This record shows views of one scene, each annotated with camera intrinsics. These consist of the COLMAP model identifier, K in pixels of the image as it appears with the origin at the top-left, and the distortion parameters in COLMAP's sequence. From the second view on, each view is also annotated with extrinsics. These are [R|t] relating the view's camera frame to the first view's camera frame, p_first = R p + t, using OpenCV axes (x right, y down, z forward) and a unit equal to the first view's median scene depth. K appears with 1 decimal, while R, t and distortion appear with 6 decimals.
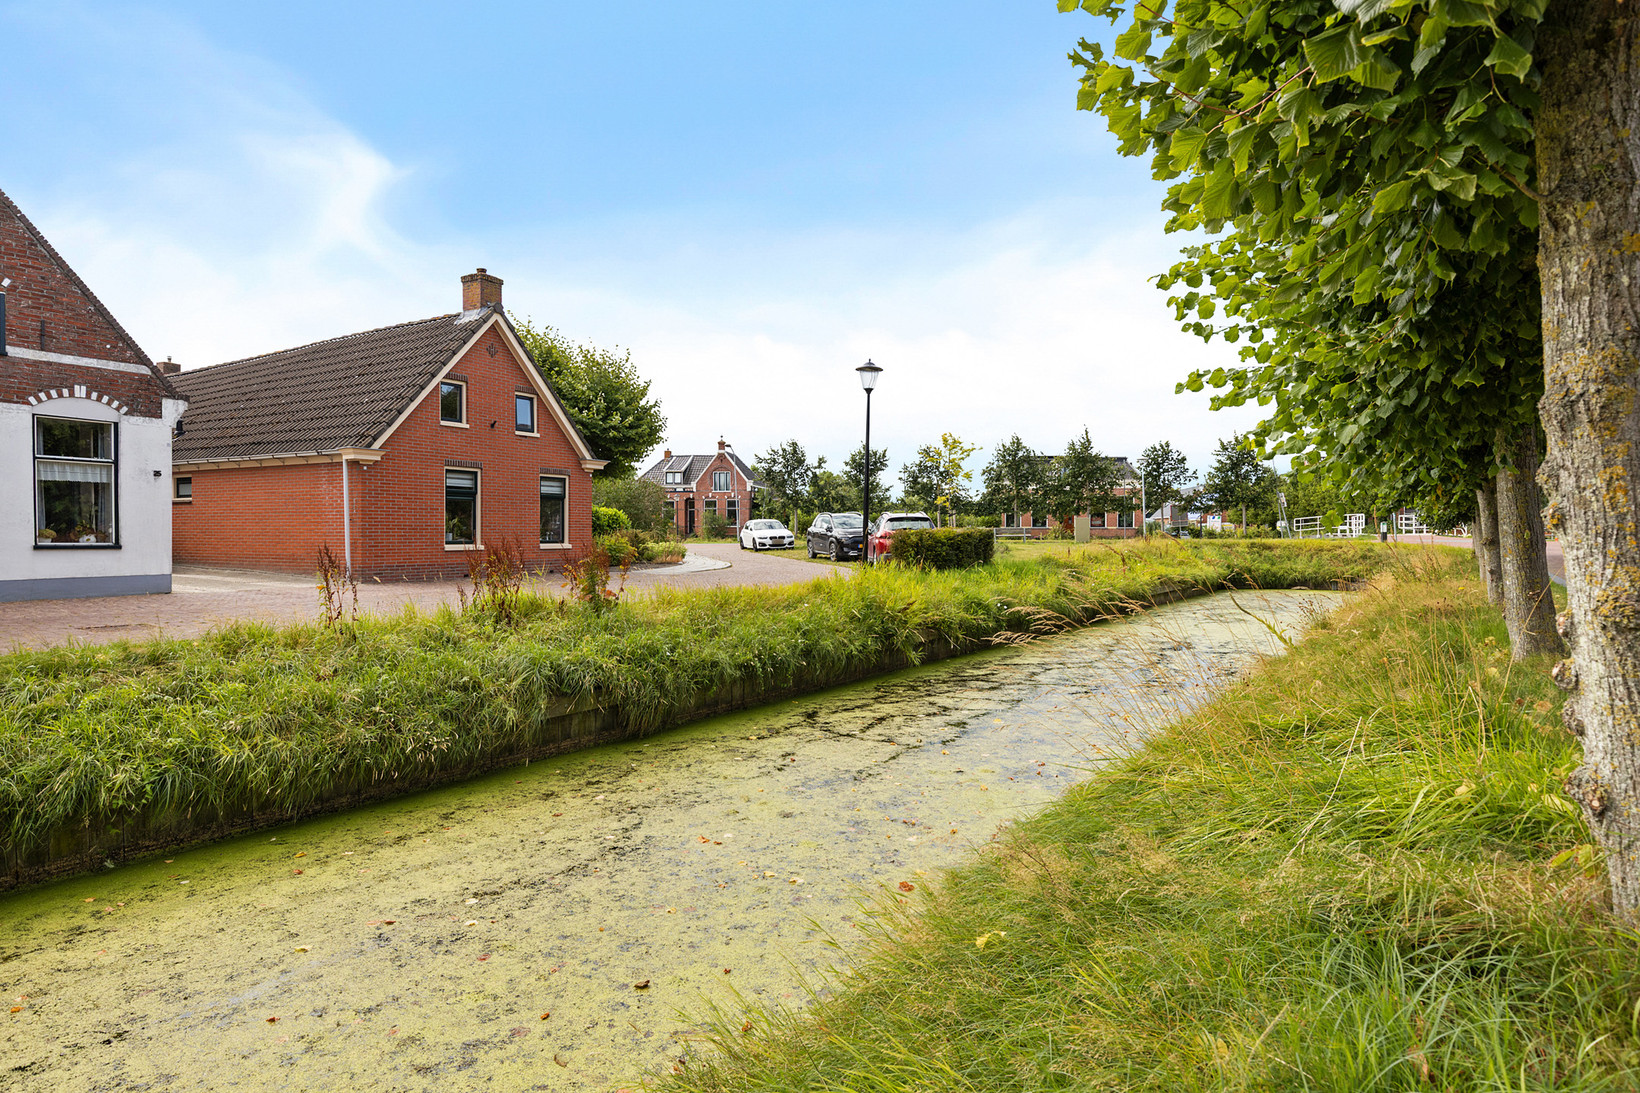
lens RADIAL K [[888.3, 0, 820.0], [0, 888.3, 546.5], [0, 0, 1]] dist [0.000728, 0.000321]
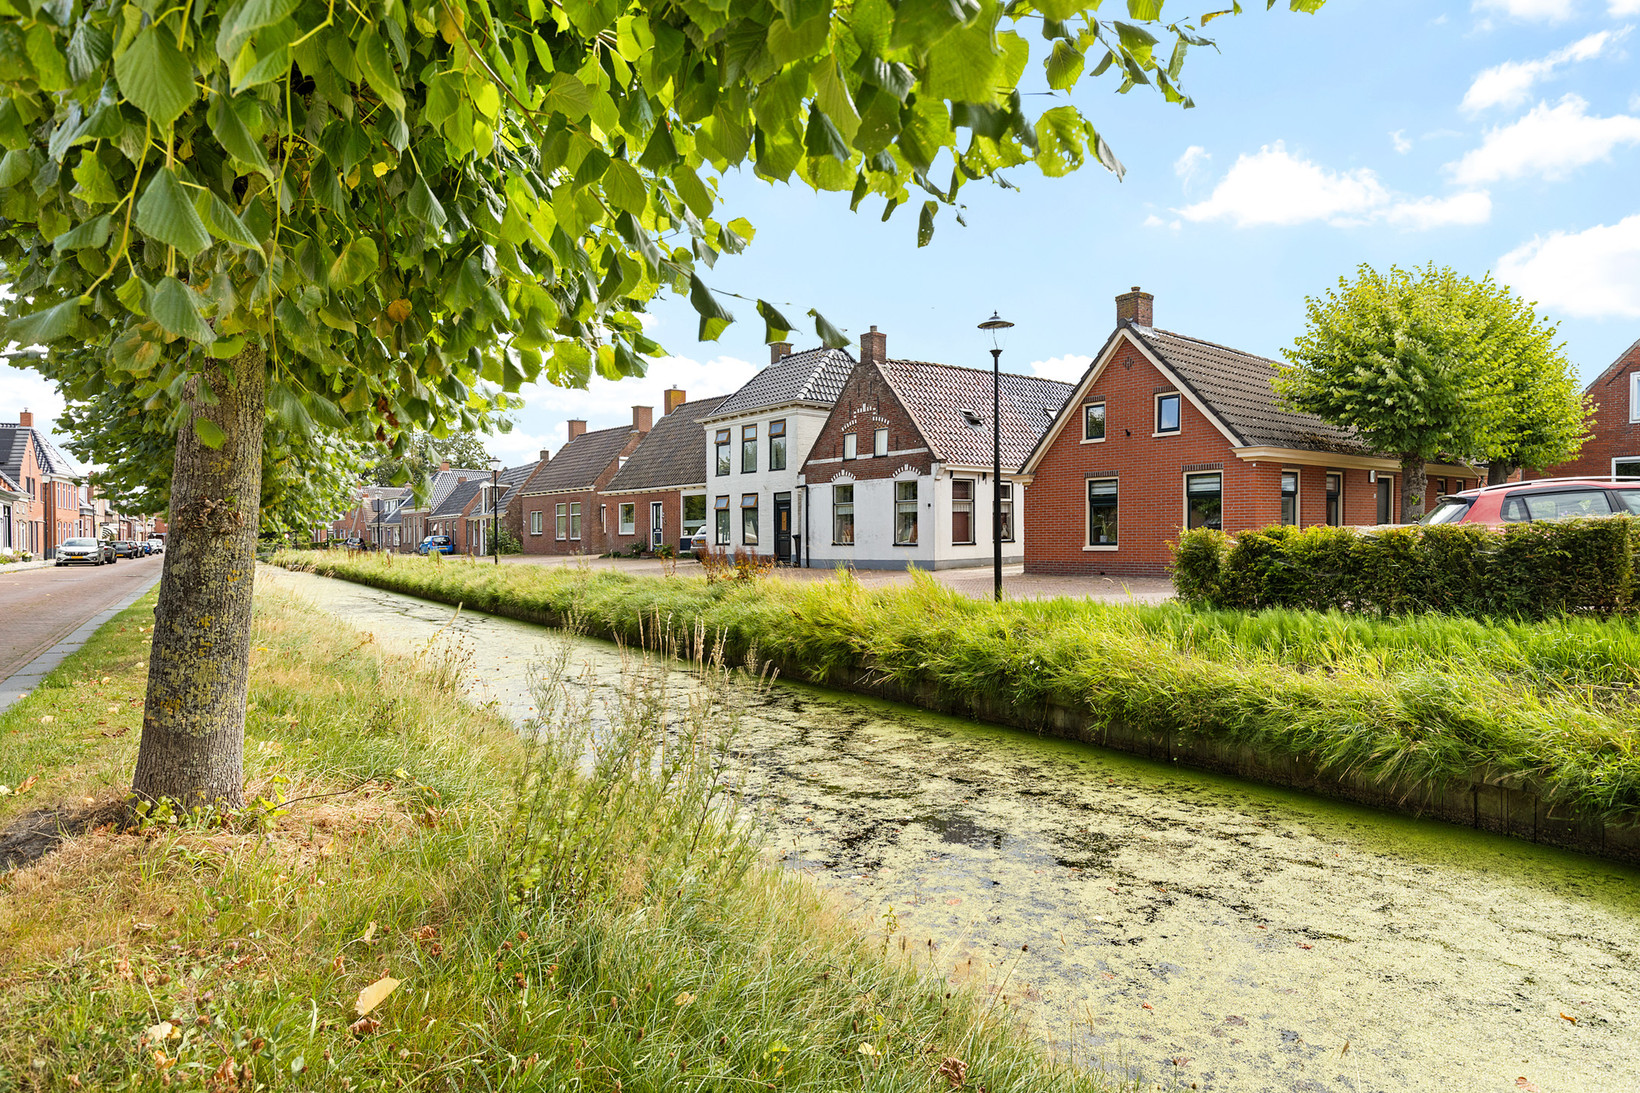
lens RADIAL K [[977.5, 0, 820.0], [0, 977.5, 546.5], [0, 0, 1]] dist [-0.001627, -0.000339]
pose [[-0.345957, -0.004271, -0.938241, 1.228444], [-0.014493, 0.999895, 0.000792, 0.004896], [0.938139, 0.013872, -0.345982, 1.495367]]
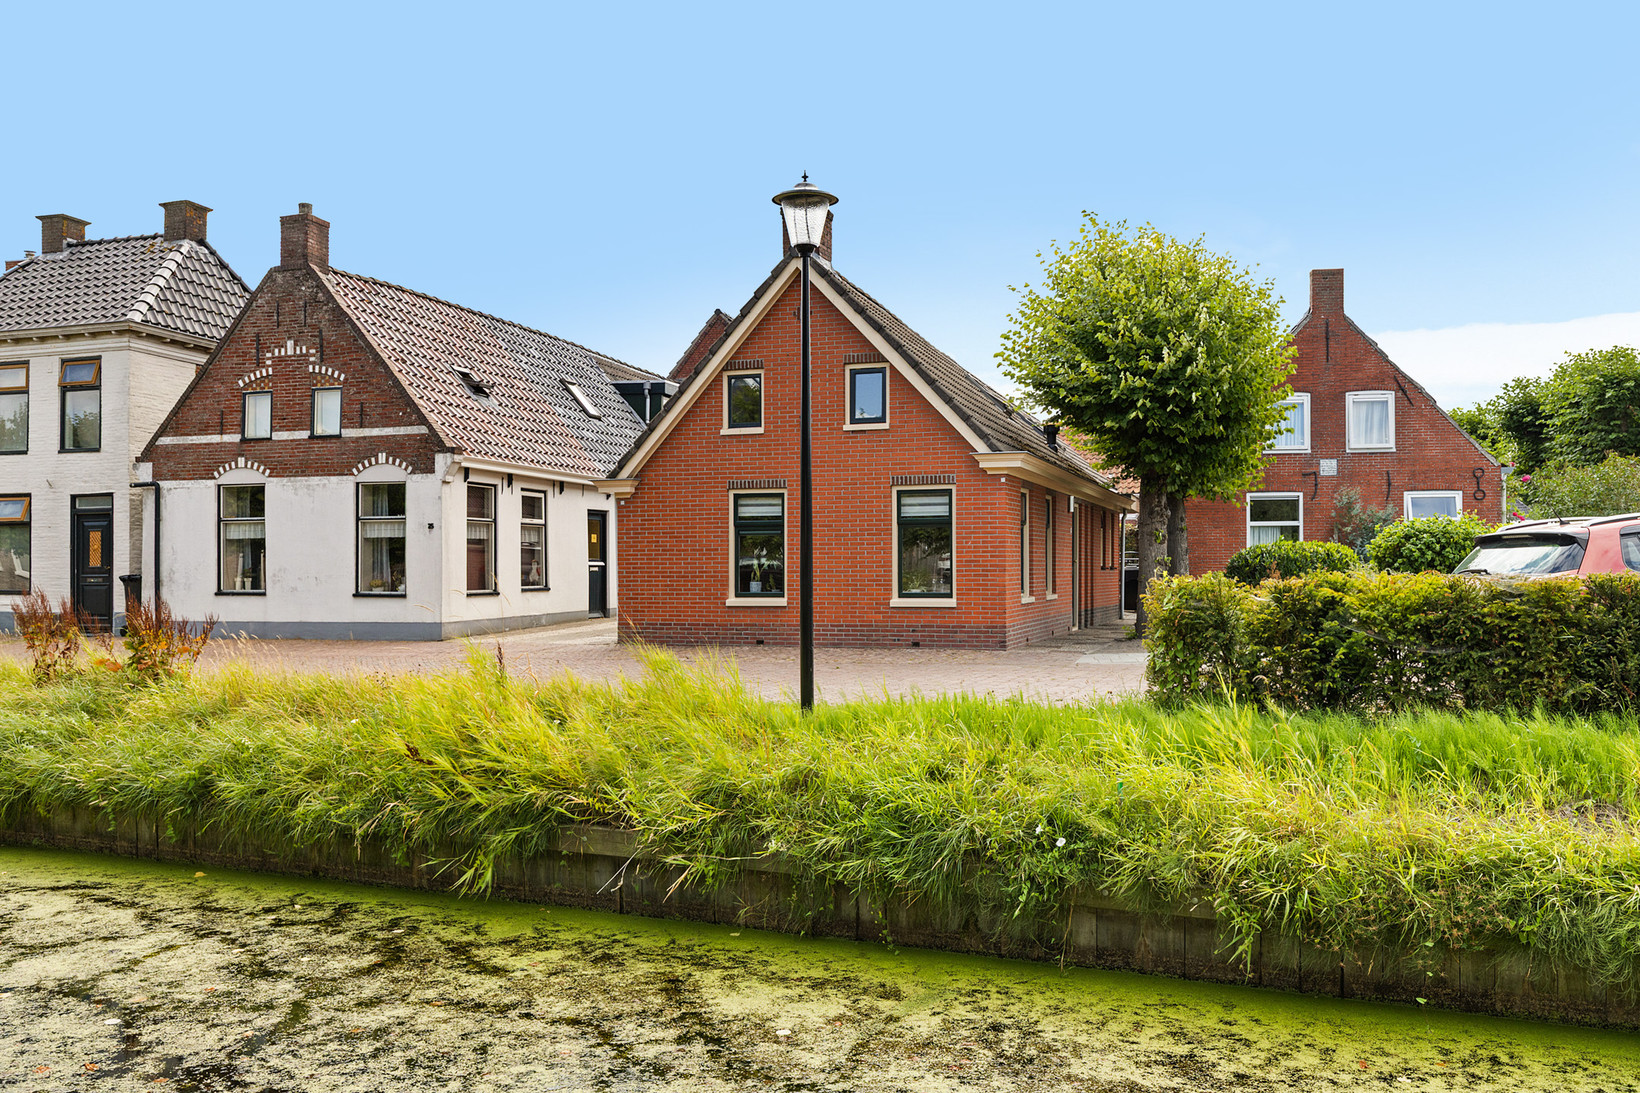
lens RADIAL K [[1345.8, 0, 821.3], [0, 1345.8, 565.9], [0, 0, 1]] dist [0.001413, 0.006189]
pose [[0.224475, -0.022690, -0.974216, 0.913401], [-0.013827, 0.999554, -0.026466, 0.000805], [0.974382, 0.019411, 0.224061, 1.101064]]
